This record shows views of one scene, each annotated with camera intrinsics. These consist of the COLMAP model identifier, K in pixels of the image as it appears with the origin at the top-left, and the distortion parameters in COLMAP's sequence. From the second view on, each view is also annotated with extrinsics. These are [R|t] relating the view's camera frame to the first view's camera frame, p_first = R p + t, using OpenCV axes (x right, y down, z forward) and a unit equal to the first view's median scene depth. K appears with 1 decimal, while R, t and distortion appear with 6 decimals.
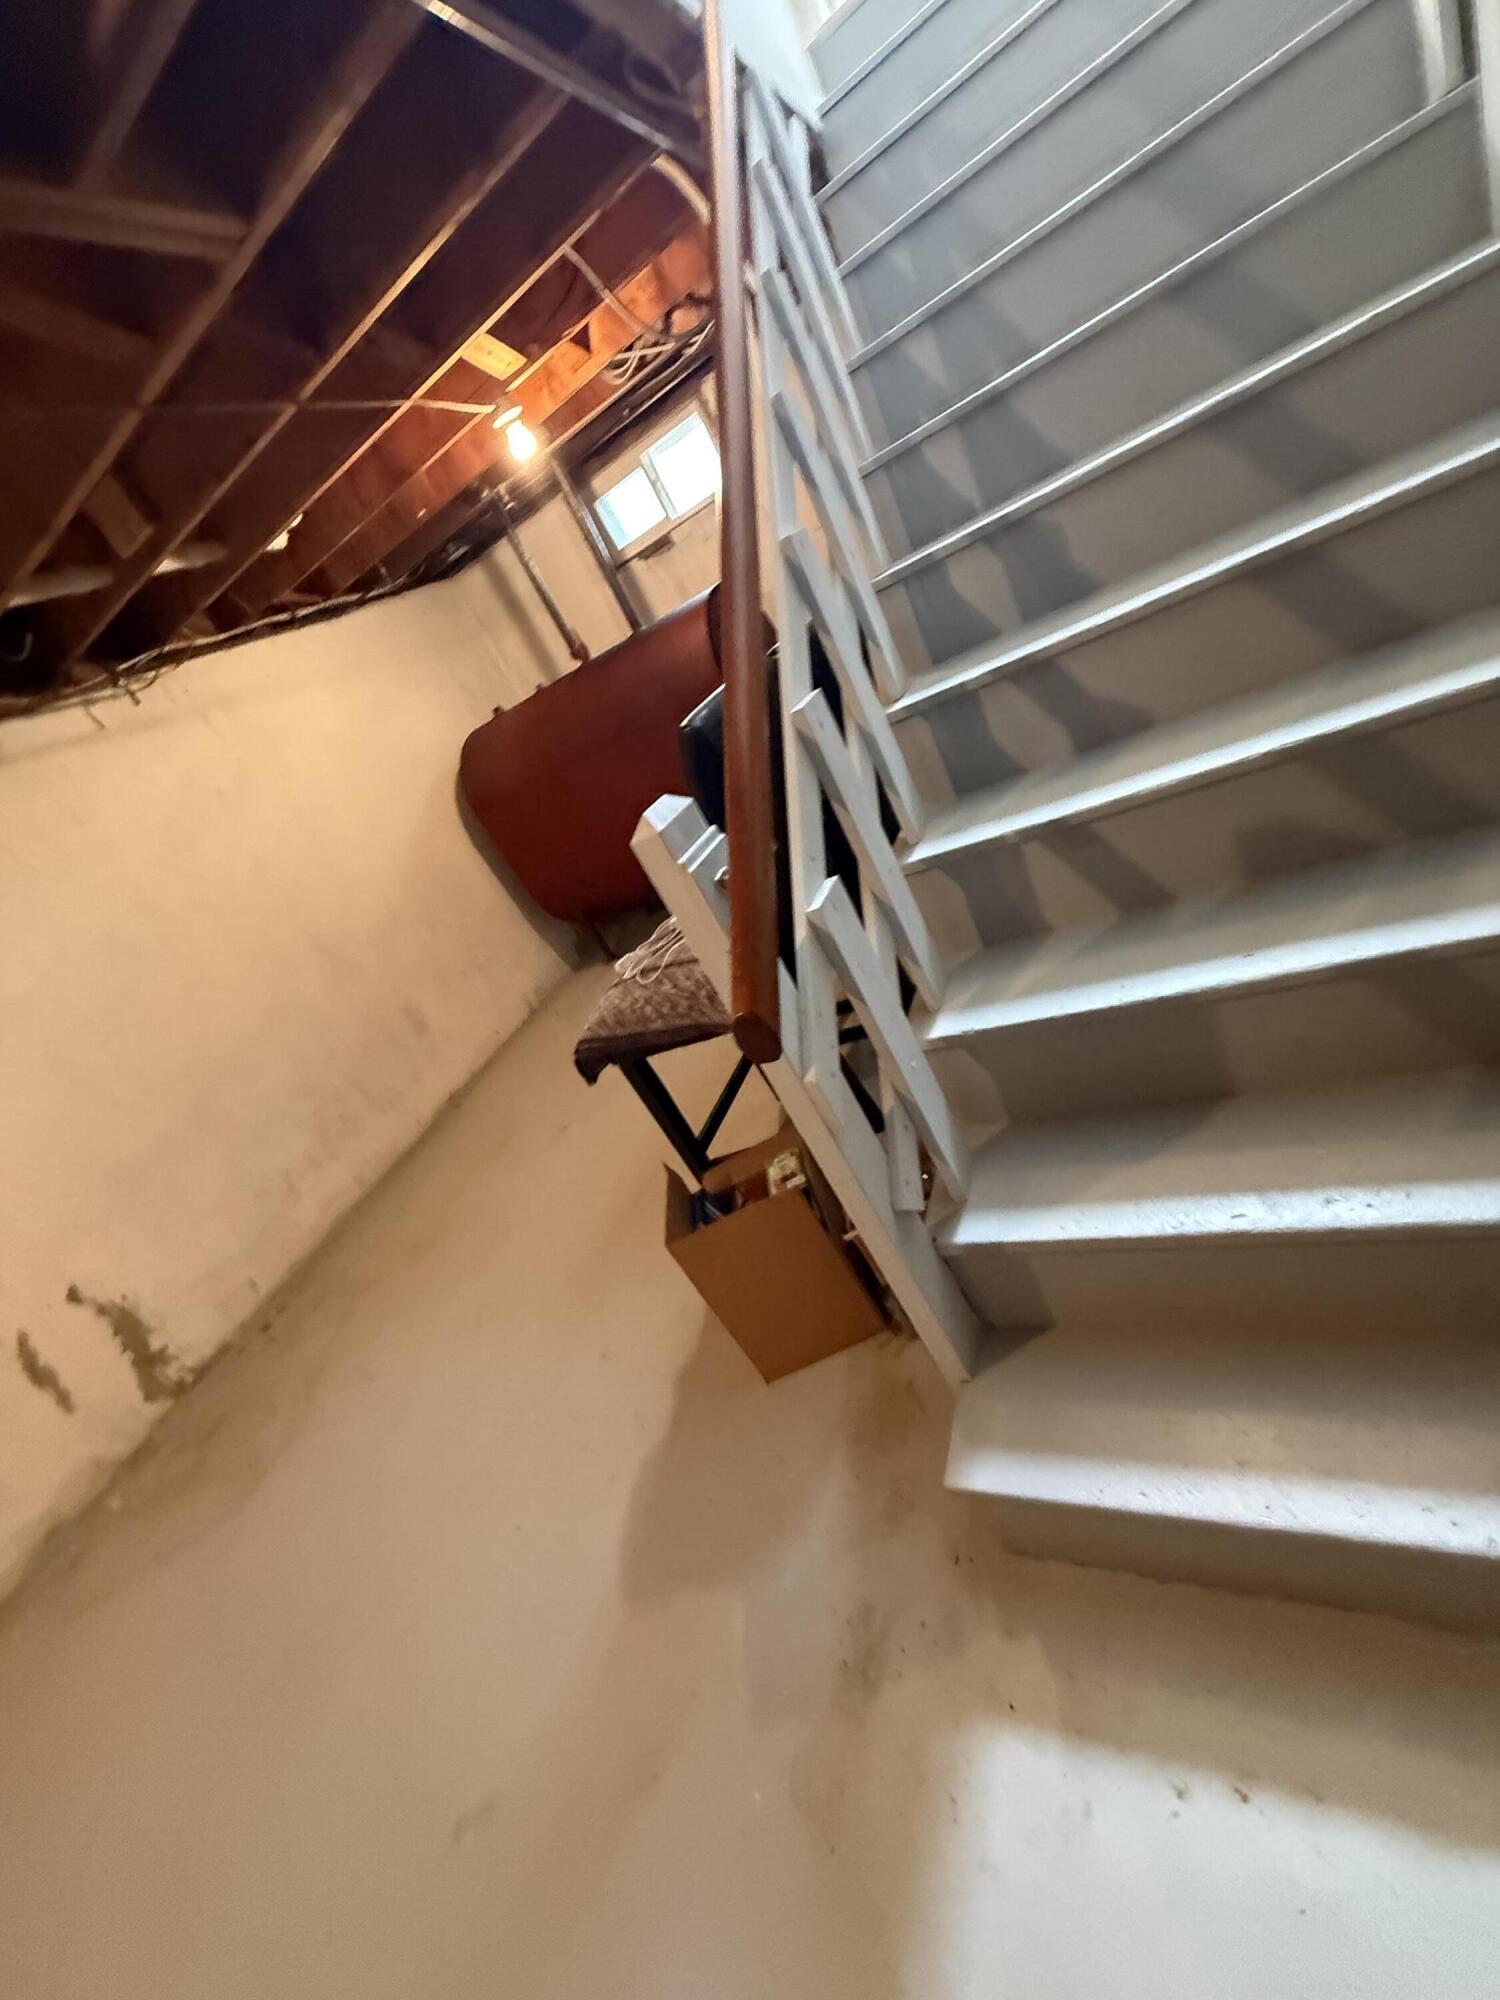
lens RADIAL K [[798.4, 0, 745.1], [0, 798.4, 996.9], [0, 0, 1]] dist [-0.000822, 0.000644]
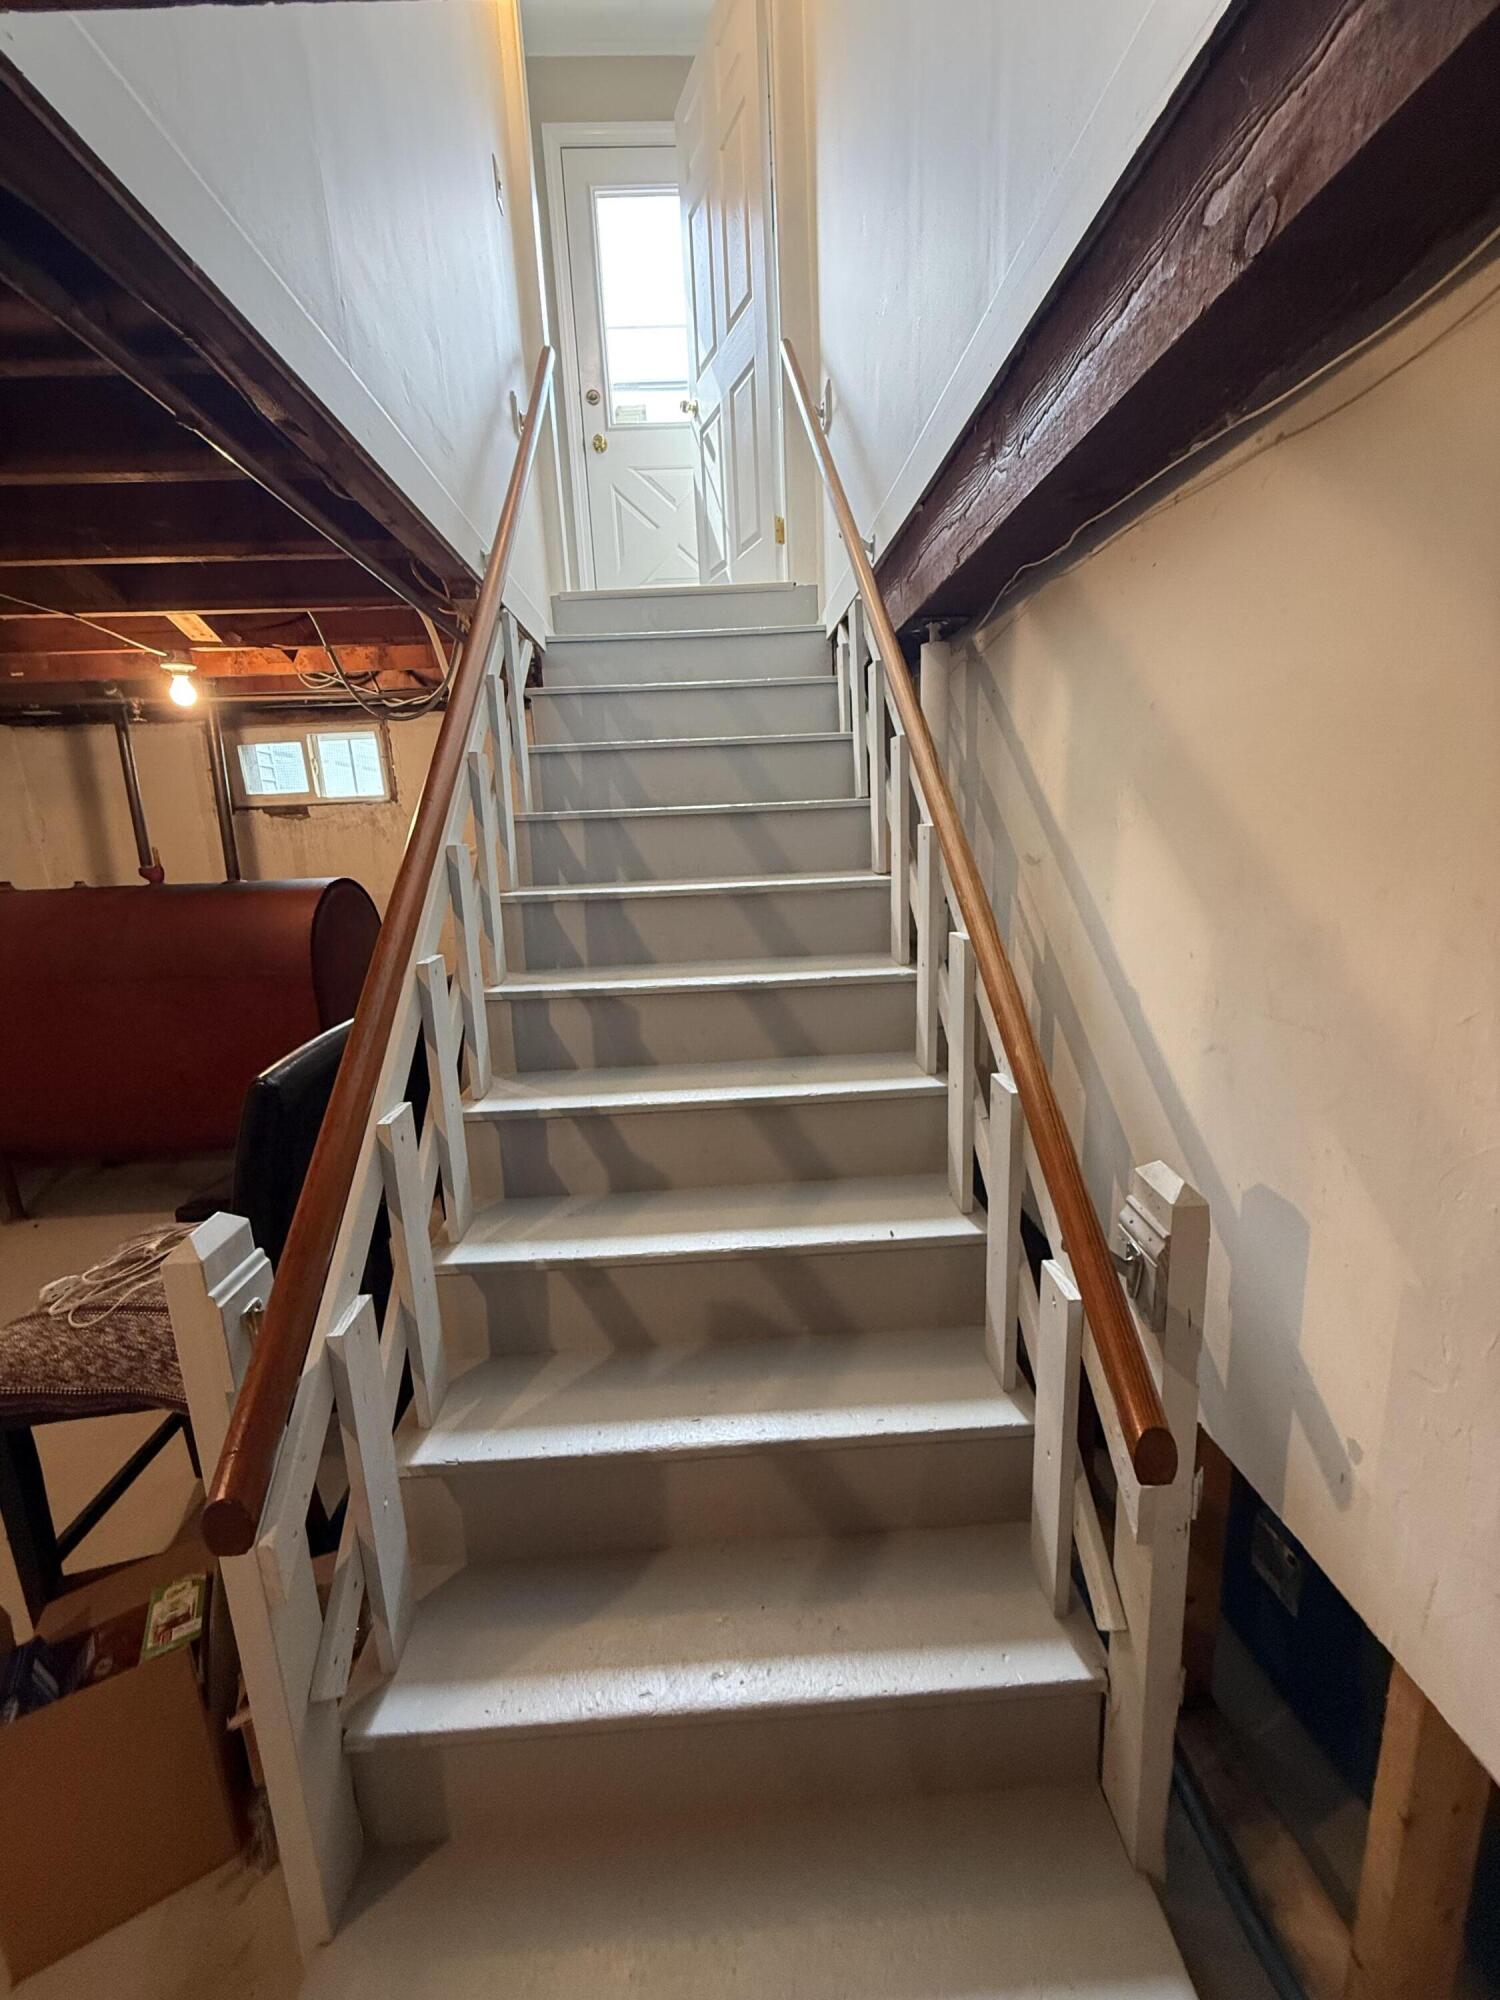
lens RADIAL K [[798.4, 0, 746.5], [0, 798.4, 997.3], [0, 0, 1]] dist [-0.000822, 0.000644]
pose [[0.818689, 0.339858, 0.462866, -0.065631], [-0.150414, 0.904828, -0.398323, -0.113475], [-0.554187, 0.256481, 0.791893, -0.123883]]
